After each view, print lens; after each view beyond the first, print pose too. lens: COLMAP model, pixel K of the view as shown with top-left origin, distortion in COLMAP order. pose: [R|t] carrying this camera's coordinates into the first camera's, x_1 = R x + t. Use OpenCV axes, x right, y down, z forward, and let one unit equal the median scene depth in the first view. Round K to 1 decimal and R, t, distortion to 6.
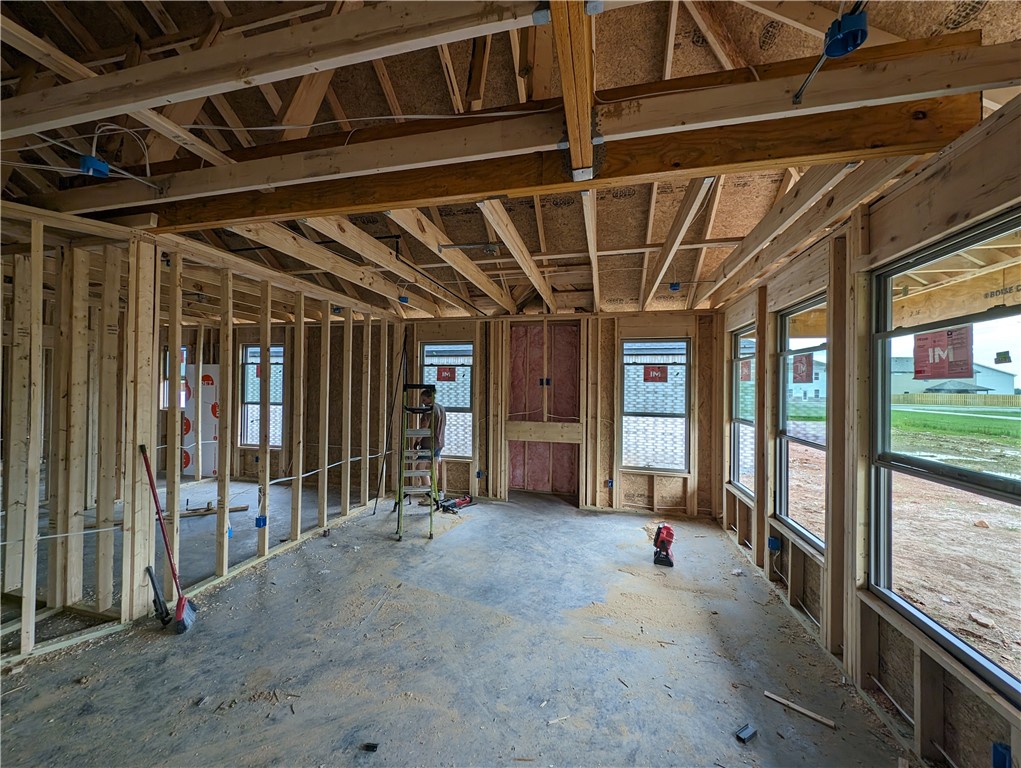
lens RADIAL K [[385.9, 0, 513.4], [0, 385.9, 383.2], [0, 0, 1]] dist [-0.000290, -0.000546]
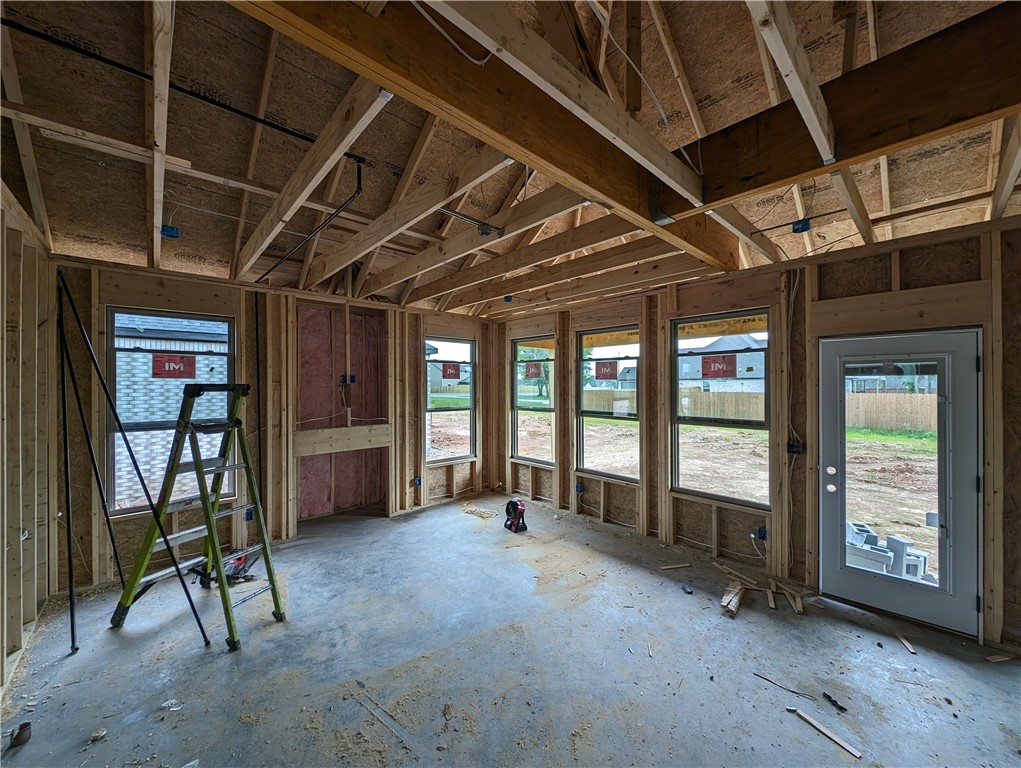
lens RADIAL K [[385.9, 0, 513.4], [0, 385.9, 383.2], [0, 0, 1]] dist [-0.000290, -0.000546]
pose [[0.549189, -0.013704, 0.835586, -0.441862], [0.002871, 0.999891, 0.014511, -0.005518], [-0.835694, -0.005570, 0.549168, 0.259916]]
